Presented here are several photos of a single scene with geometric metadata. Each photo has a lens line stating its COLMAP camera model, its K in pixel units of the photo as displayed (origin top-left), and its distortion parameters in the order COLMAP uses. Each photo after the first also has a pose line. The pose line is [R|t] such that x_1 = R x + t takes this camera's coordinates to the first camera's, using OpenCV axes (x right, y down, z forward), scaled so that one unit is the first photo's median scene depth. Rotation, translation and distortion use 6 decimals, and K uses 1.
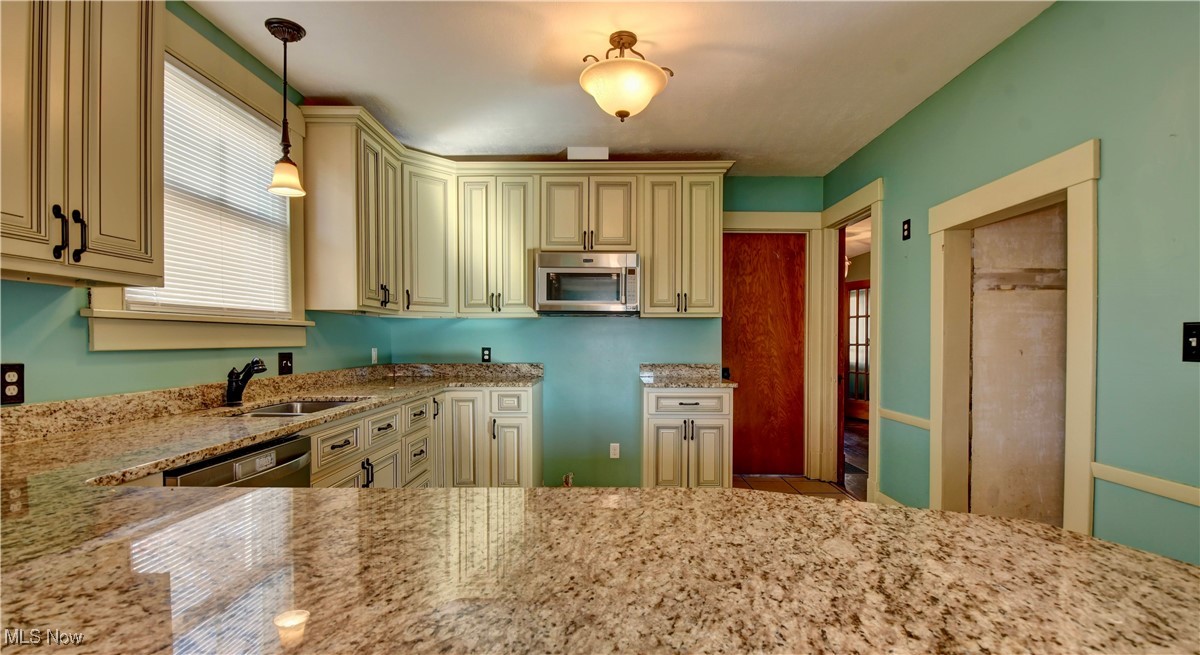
lens RADIAL K [[526.5, 0, 606.5], [0, 526.5, 347.1], [0, 0, 1]] dist [0.024818, -0.027524]
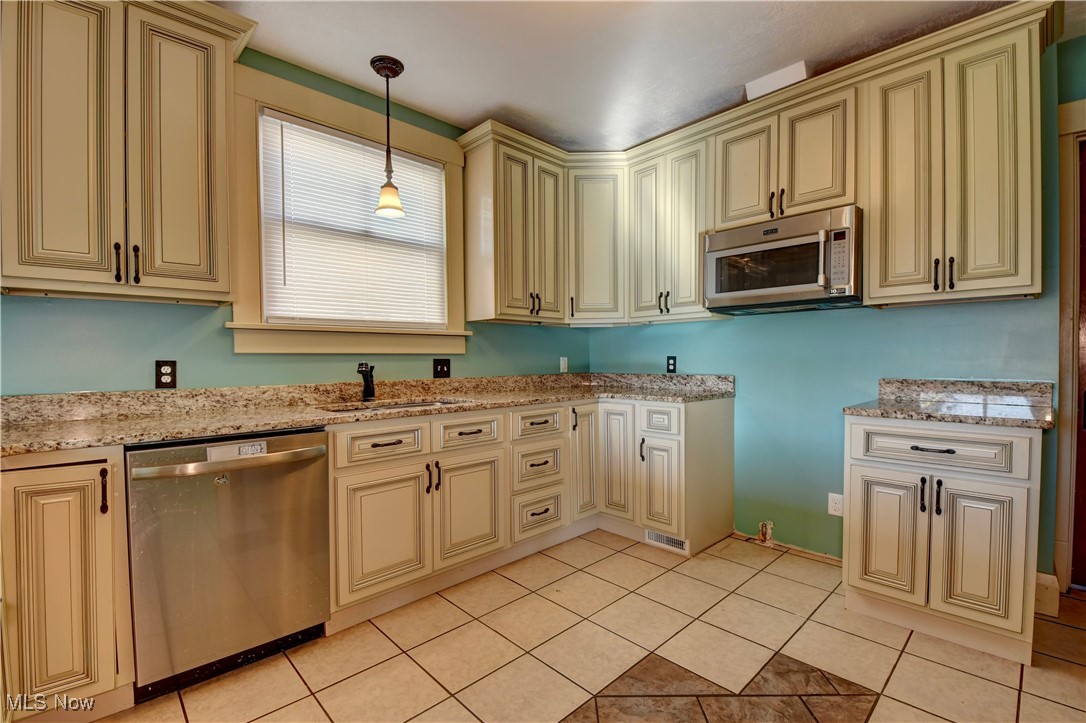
lens RADIAL K [[477.6, 0, 545.8], [0, 477.6, 371.5], [0, 0, 1]] dist [0.009925, -0.019194]
pose [[0.696455, 0.012720, -0.717488, 0.233951], [-0.001610, 0.999868, 0.016163, 0.016396], [0.717599, -0.010102, 0.696383, 0.349256]]
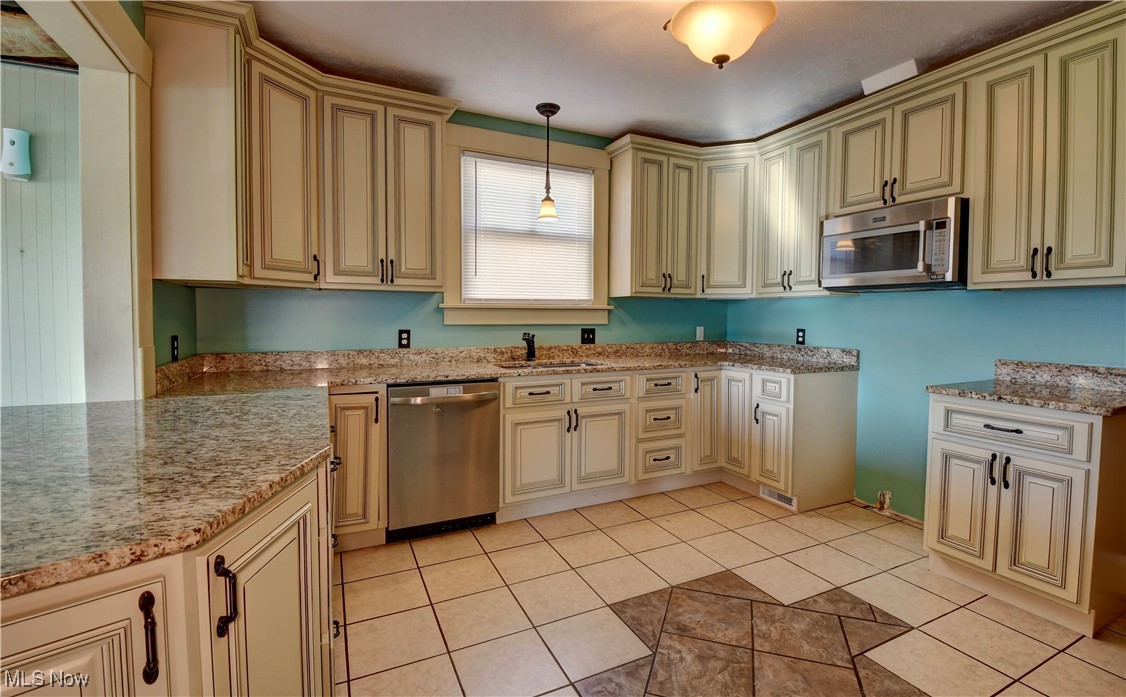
lens RADIAL K [[496.9, 0, 568.5], [0, 496.9, 332.4], [0, 0, 1]] dist [0.002758, -0.014874]
pose [[0.439515, 0.032792, -0.897636, 0.447964], [-0.017481, 0.999456, 0.027952, -0.012087], [0.898065, 0.003406, 0.439850, 0.291847]]
